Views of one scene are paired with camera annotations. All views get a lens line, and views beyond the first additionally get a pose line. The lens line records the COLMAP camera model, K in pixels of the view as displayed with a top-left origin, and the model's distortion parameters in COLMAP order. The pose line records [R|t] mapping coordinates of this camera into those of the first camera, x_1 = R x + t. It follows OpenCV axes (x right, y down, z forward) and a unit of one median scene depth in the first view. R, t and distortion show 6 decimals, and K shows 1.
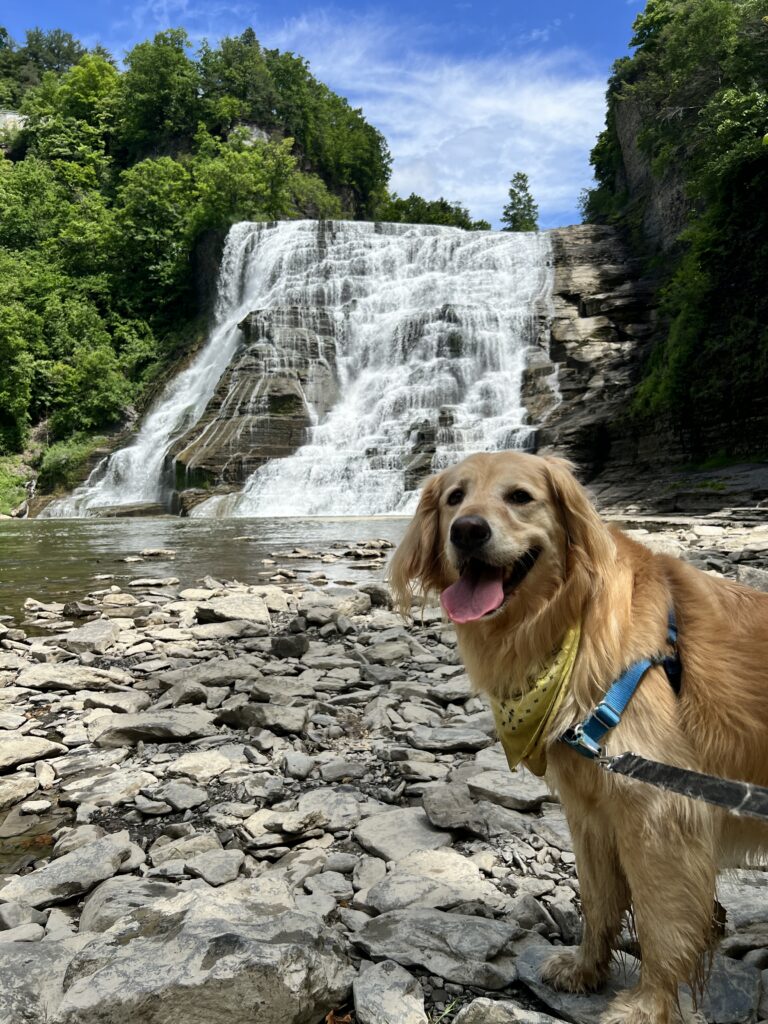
lens RADIAL K [[783.2, 0, 384.0], [0, 783.2, 512.0], [0, 0, 1]] dist [0.068417, -0.115358]
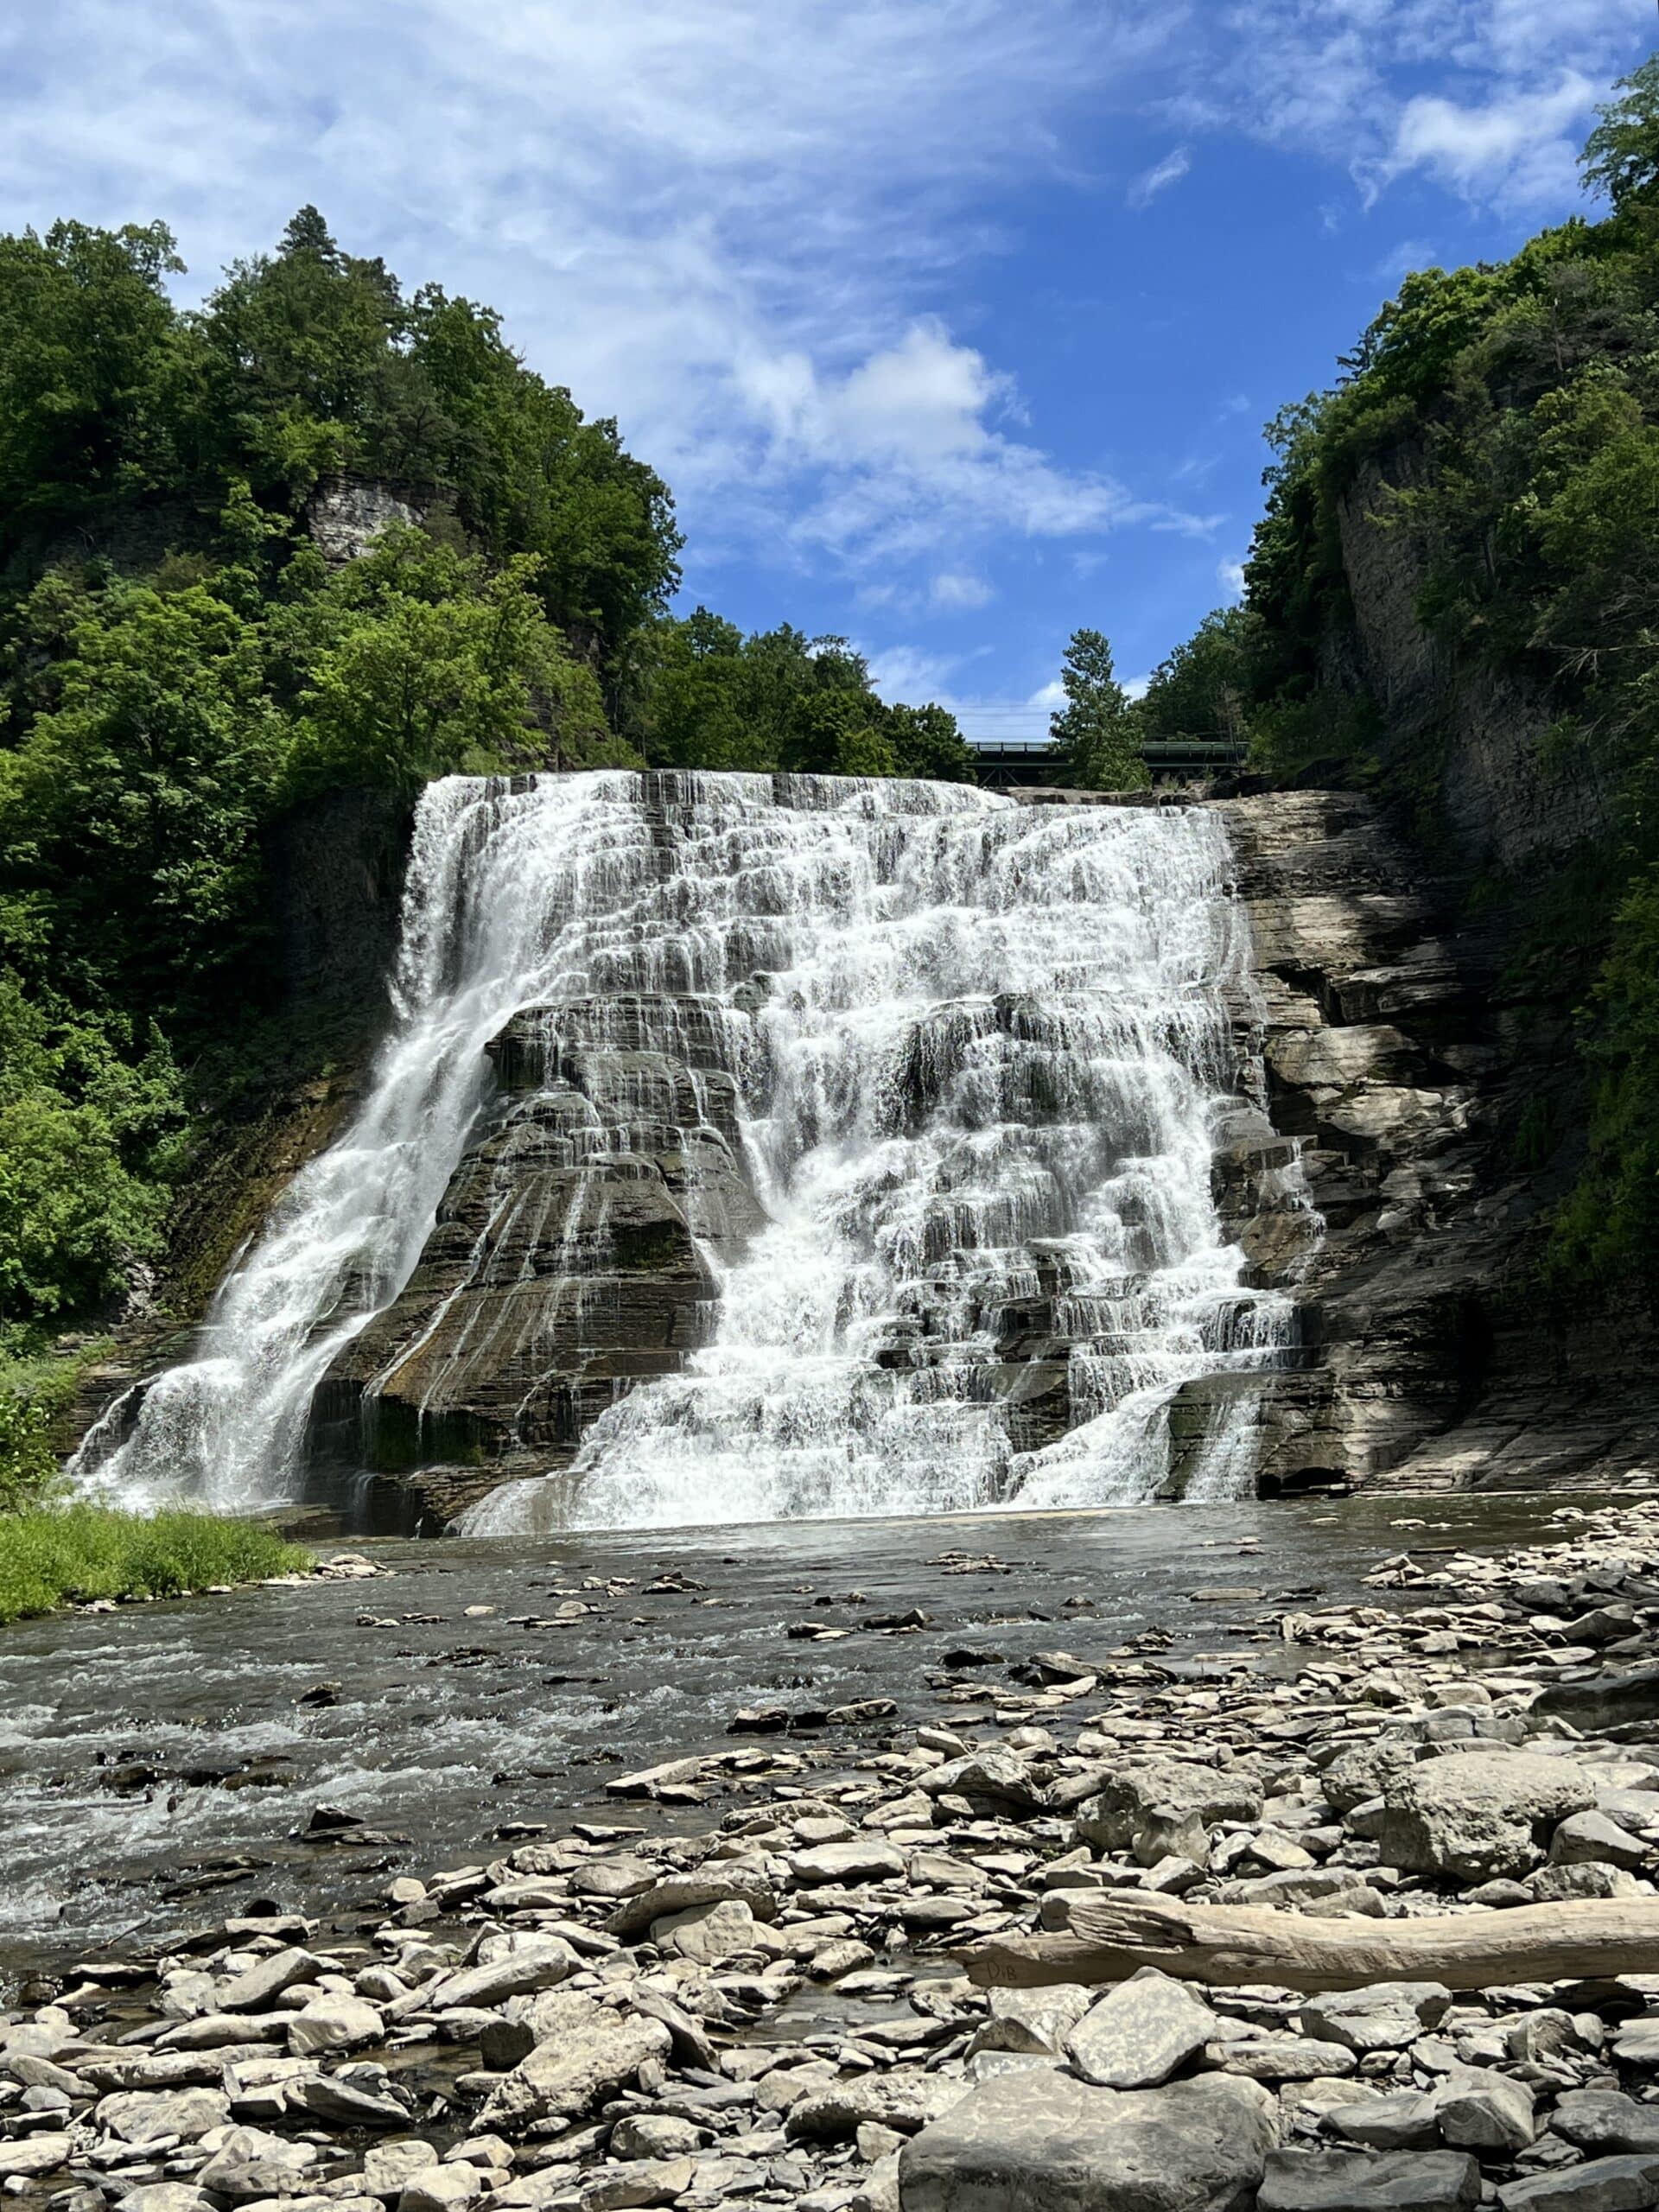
lens RADIAL K [[2548.1, 0, 829.5], [0, 2548.1, 1106.0], [0, 0, 1]] dist [0.328364, -1.409529]
pose [[0.990618, -0.012007, 0.136135, -0.197279], [0.033821, 0.986687, -0.159076, 0.004474], [-0.132412, 0.162188, 0.977835, -0.291041]]
